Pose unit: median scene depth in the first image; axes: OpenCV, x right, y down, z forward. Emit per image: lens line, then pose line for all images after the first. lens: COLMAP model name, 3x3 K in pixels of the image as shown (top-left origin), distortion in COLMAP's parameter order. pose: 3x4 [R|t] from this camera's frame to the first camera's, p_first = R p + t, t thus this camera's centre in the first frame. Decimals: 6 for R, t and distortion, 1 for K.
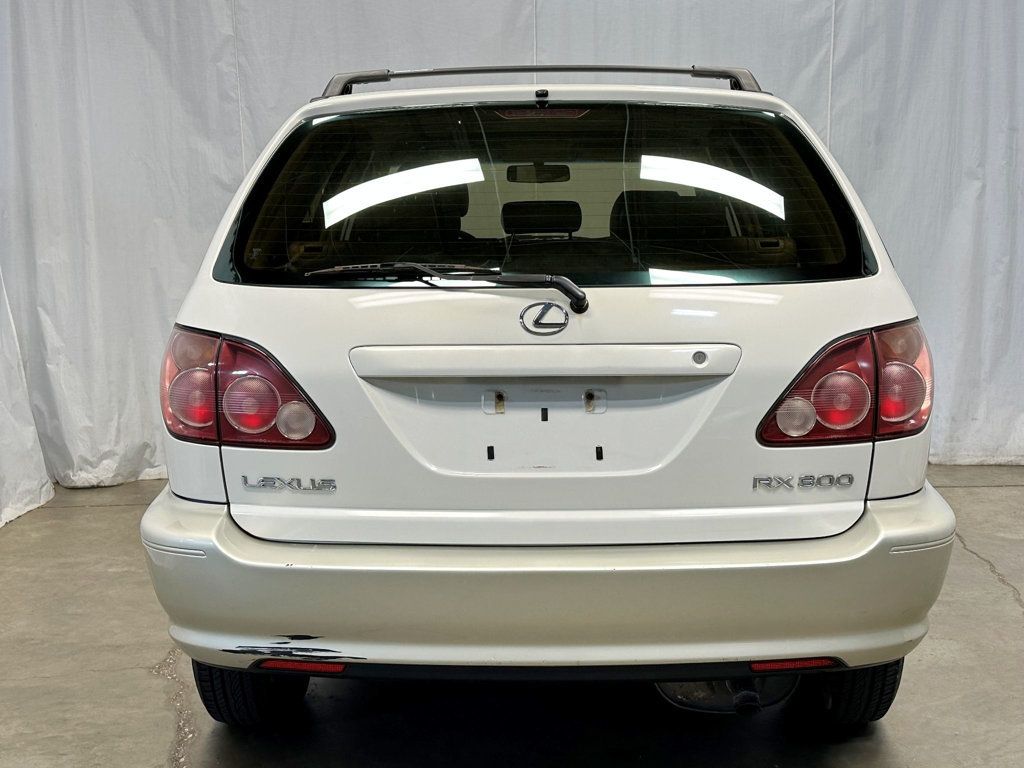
lens RADIAL K [[1315.3, 0, 512.9], [0, 1315.3, 382.1], [0, 0, 1]] dist [0.162320, 0.000000]
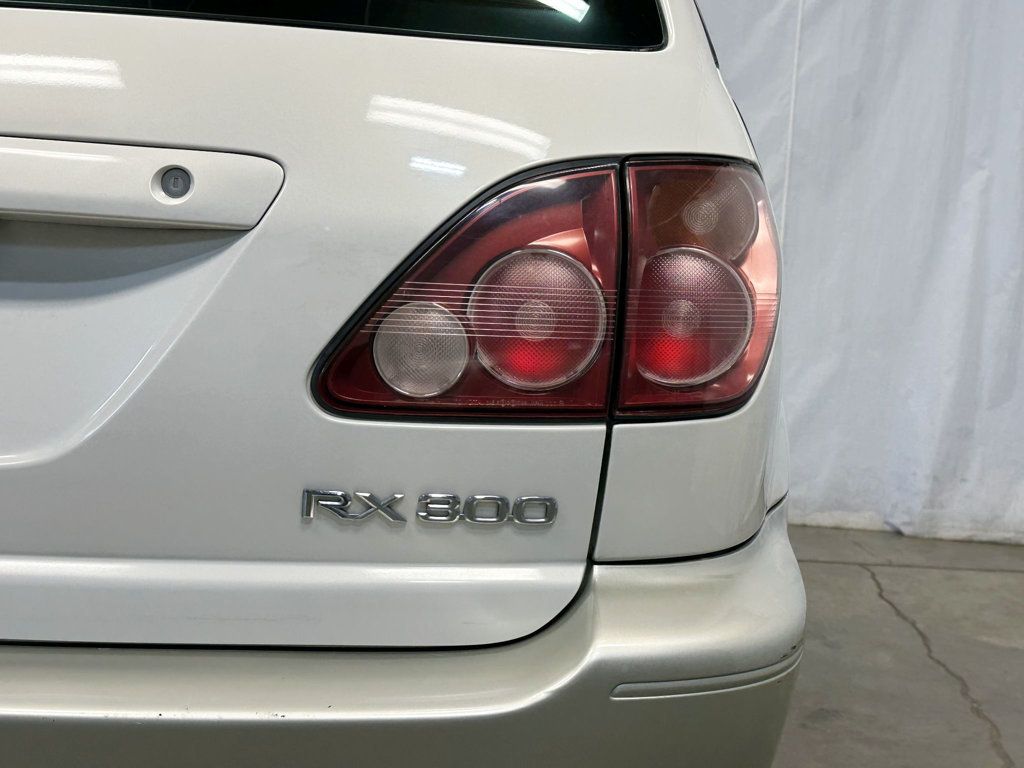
lens RADIAL K [[1315.3, 0, 509.9], [0, 1315.3, 389.1], [0, 0, 1]] dist [0.162320, 0.000000]
pose [[0.998091, 0.058825, -0.018795, 0.237472], [-0.059517, 0.997478, -0.038671, 0.050099], [0.016473, 0.039716, 0.999075, 0.563686]]
